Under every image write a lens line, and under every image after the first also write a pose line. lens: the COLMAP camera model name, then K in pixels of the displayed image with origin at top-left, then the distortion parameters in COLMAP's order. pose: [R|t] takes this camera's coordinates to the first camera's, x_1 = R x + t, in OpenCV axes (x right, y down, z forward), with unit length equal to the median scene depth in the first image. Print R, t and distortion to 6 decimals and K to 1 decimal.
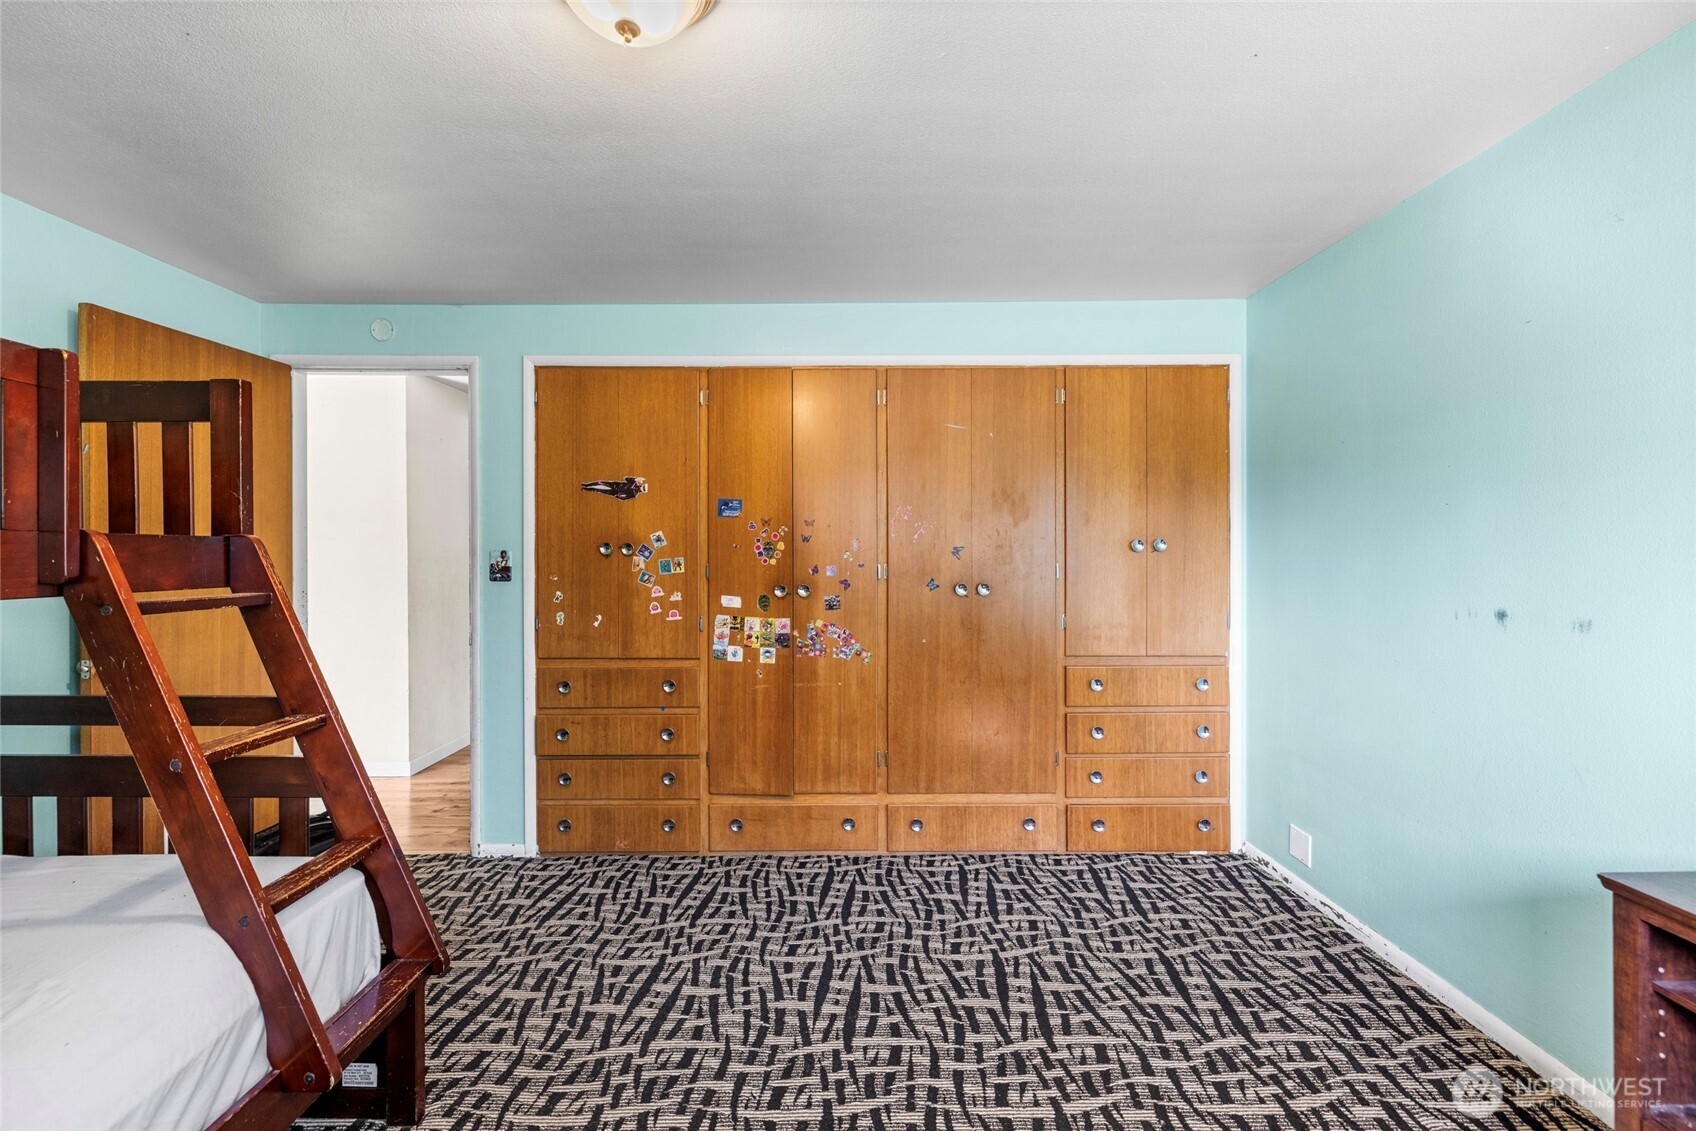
lens RADIAL K [[716.3, 0, 842.8], [0, 716.3, 556.0], [0, 0, 1]] dist [0.014056, 0.000016]
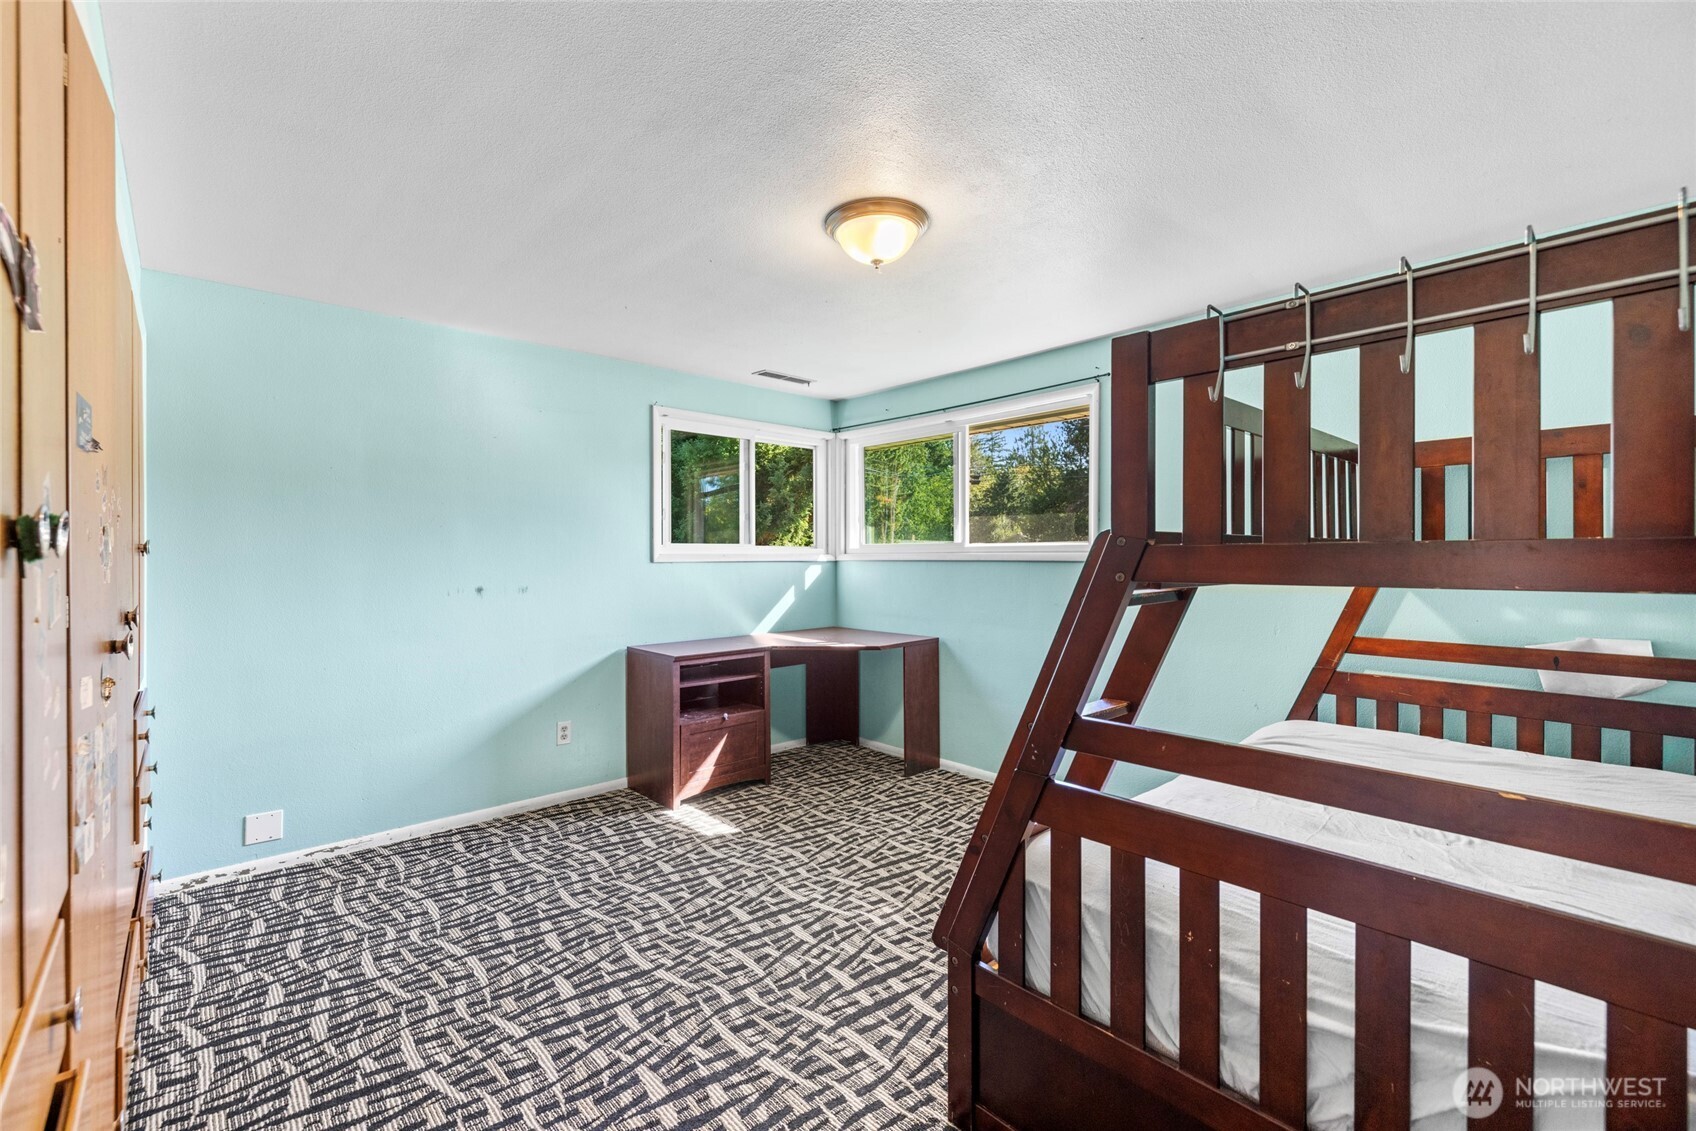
lens RADIAL K [[716.3, 0, 843.8], [0, 716.3, 561.7], [0, 0, 1]] dist [0.014056, 0.000016]
pose [[-0.677263, 0.004380, 0.735728, -1.040931], [0.009111, 0.999956, 0.002433, 0.013907], [-0.735685, 0.008351, -0.677273, 1.523400]]
